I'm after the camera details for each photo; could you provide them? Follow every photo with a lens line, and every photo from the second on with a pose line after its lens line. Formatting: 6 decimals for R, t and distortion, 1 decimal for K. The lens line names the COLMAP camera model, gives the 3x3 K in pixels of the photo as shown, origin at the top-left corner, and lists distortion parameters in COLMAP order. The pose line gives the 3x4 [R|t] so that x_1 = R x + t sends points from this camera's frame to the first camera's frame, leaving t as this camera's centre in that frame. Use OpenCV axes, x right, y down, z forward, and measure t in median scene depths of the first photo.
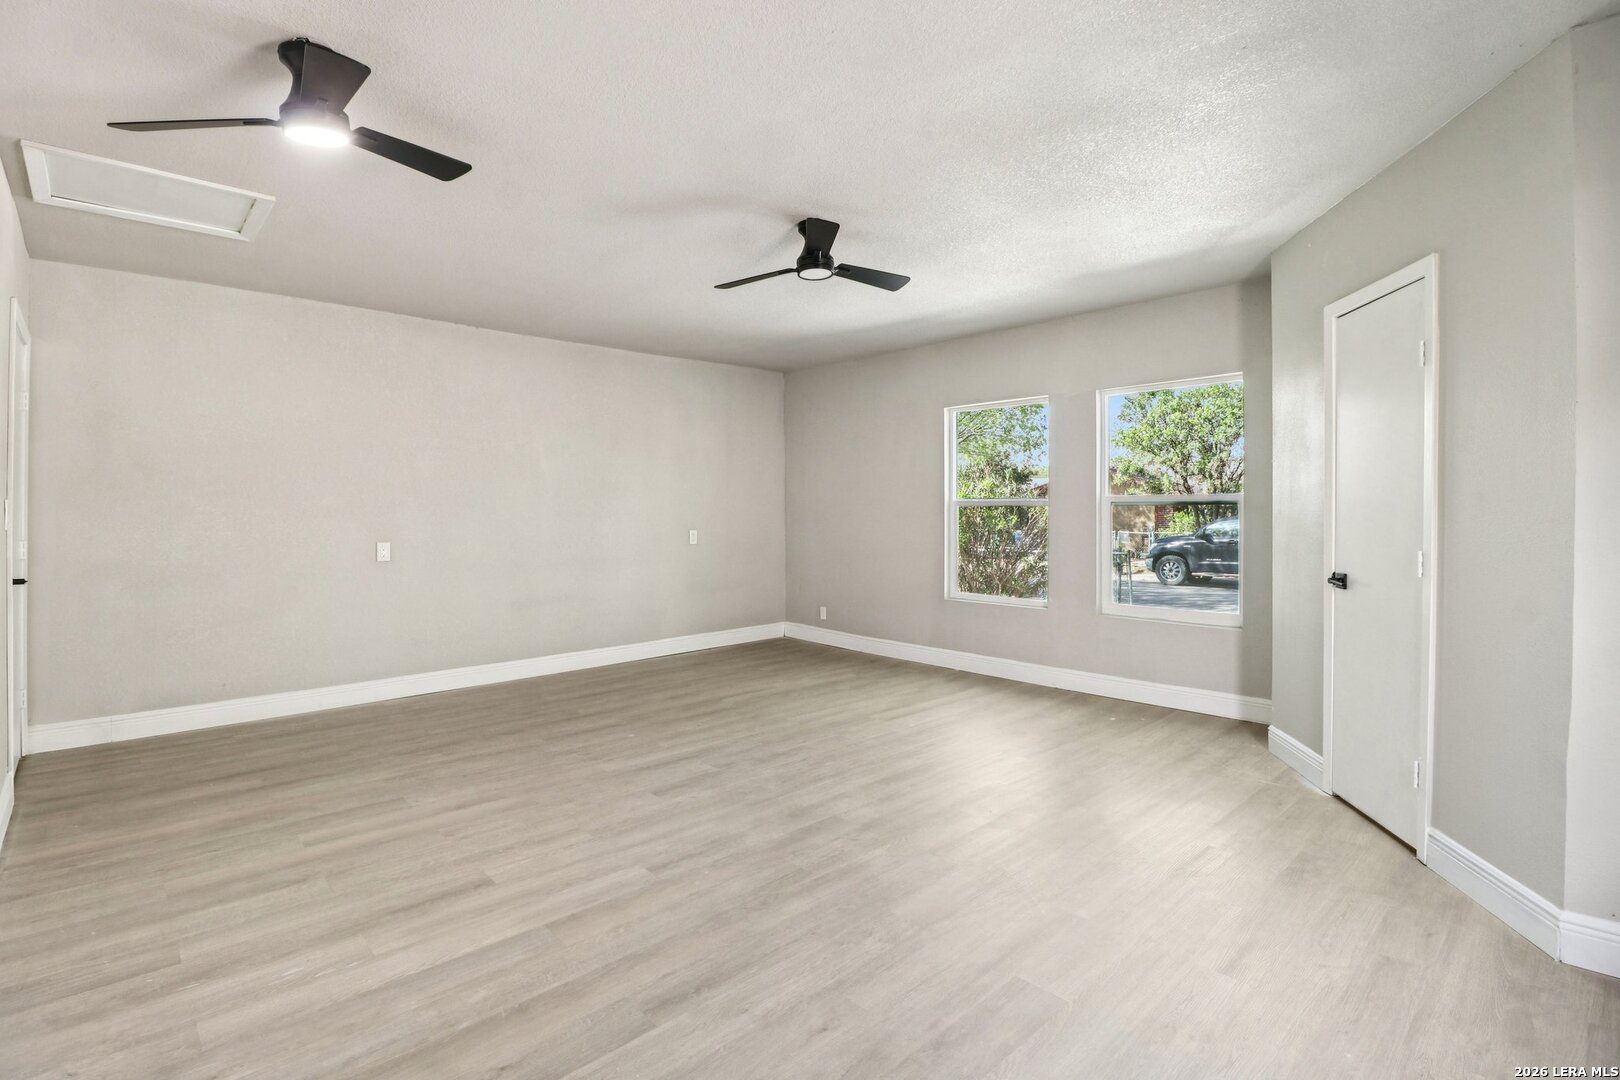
lens RADIAL K [[761.9, 0, 816.9], [0, 761.9, 530.2], [0, 0, 1]] dist [-0.004304, -0.006597]
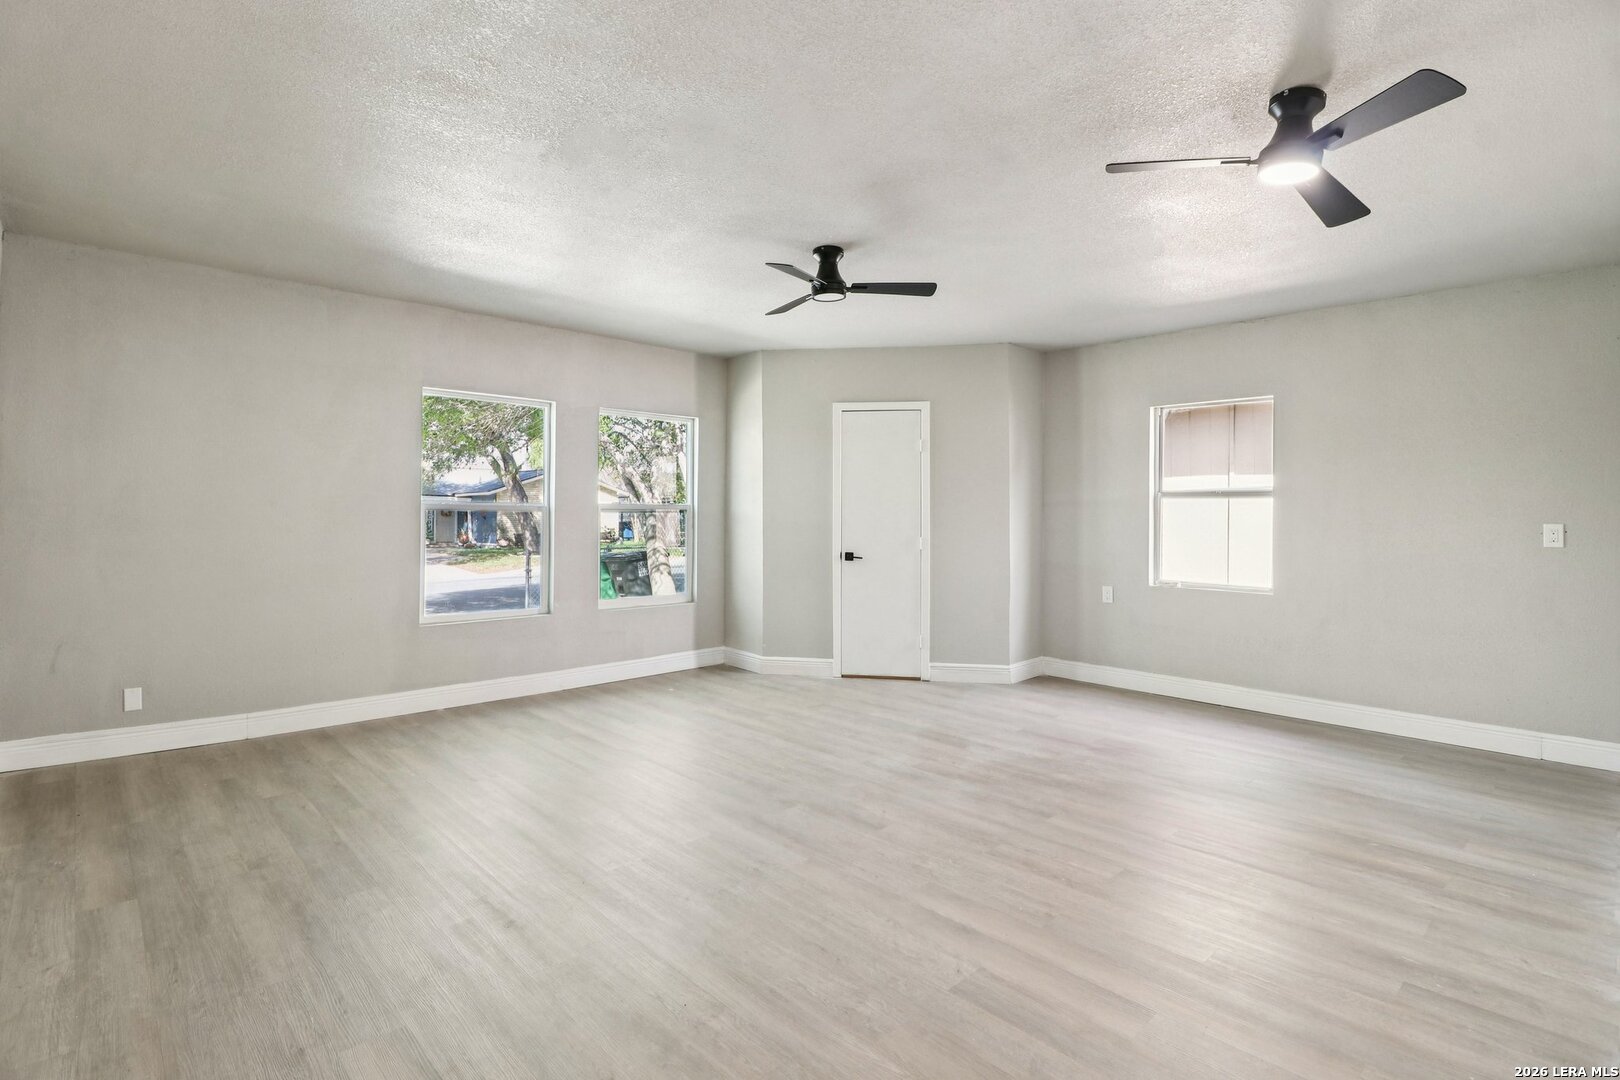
lens RADIAL K [[761.9, 0, 784.5], [0, 761.9, 528.5], [0, 0, 1]] dist [-0.004304, -0.006597]
pose [[0.029215, -0.013813, 0.999478, -1.232598], [0.018947, 0.999733, 0.013263, -0.031334], [-0.999394, 0.018550, 0.029469, 1.182729]]
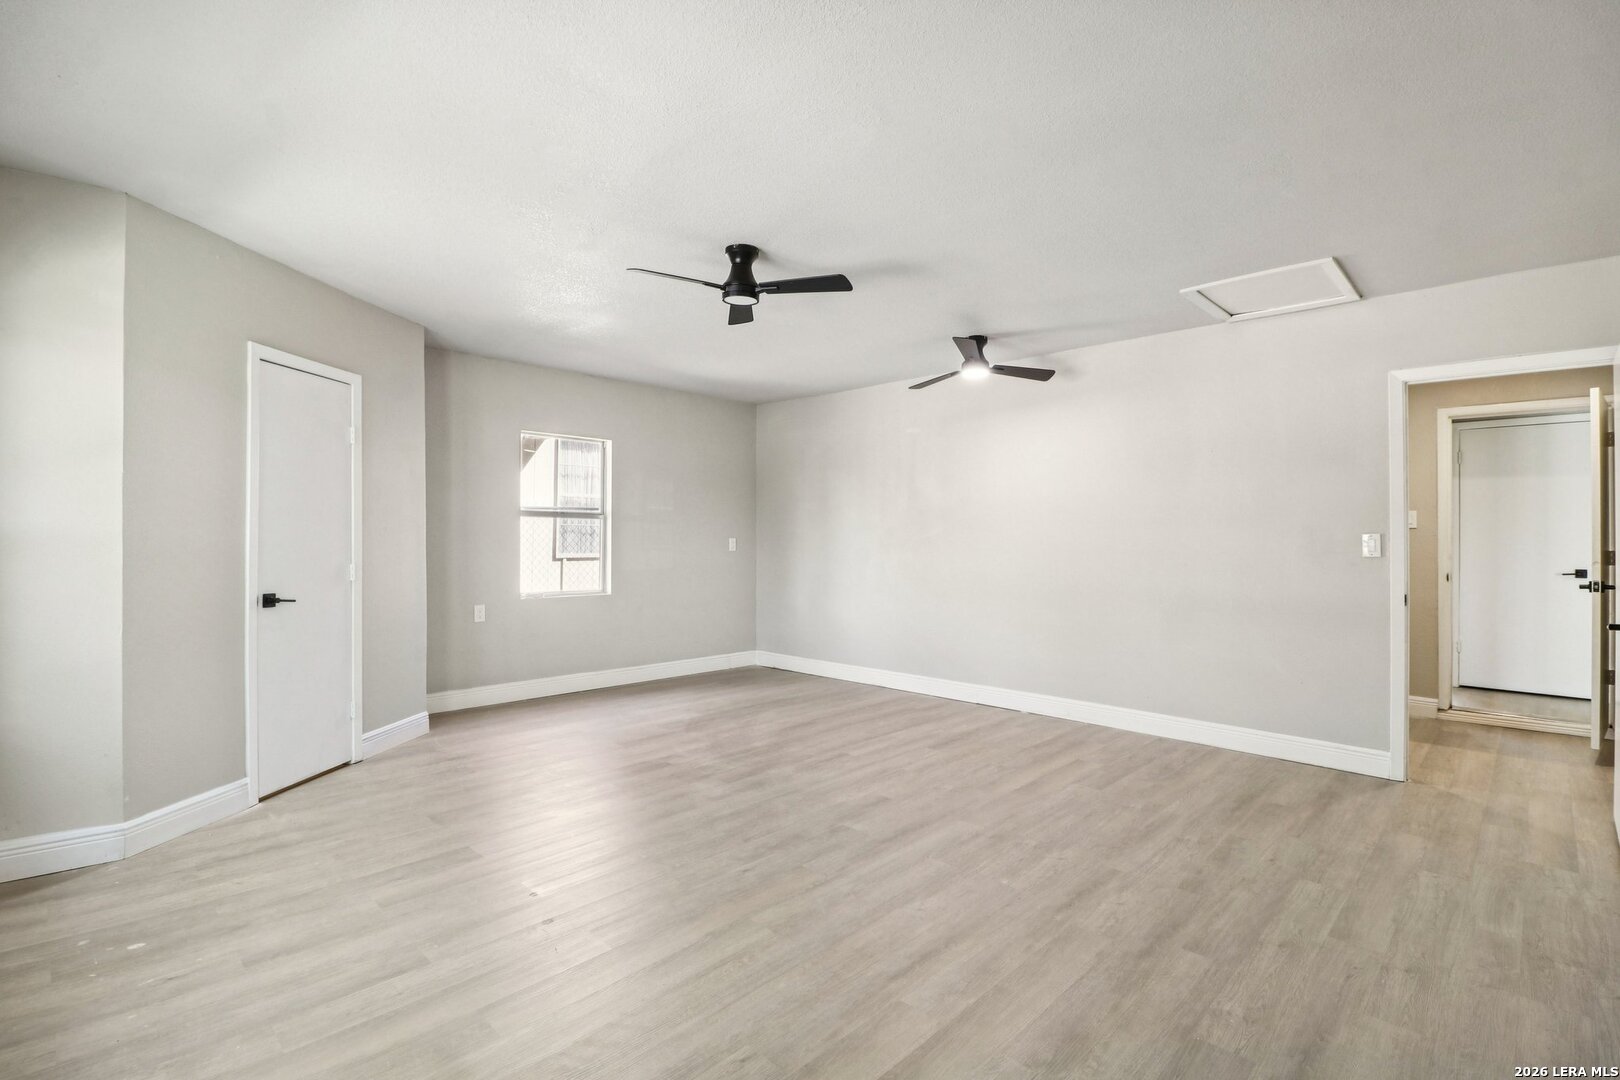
lens RADIAL K [[761.9, 0, 797.4], [0, 761.9, 533.6], [0, 0, 1]] dist [-0.004304, -0.006597]
pose [[-0.999892, -0.004238, -0.014054, -0.072932], [-0.004551, 0.999740, 0.022332, -0.064976], [0.013956, 0.022393, -0.999652, 2.283358]]
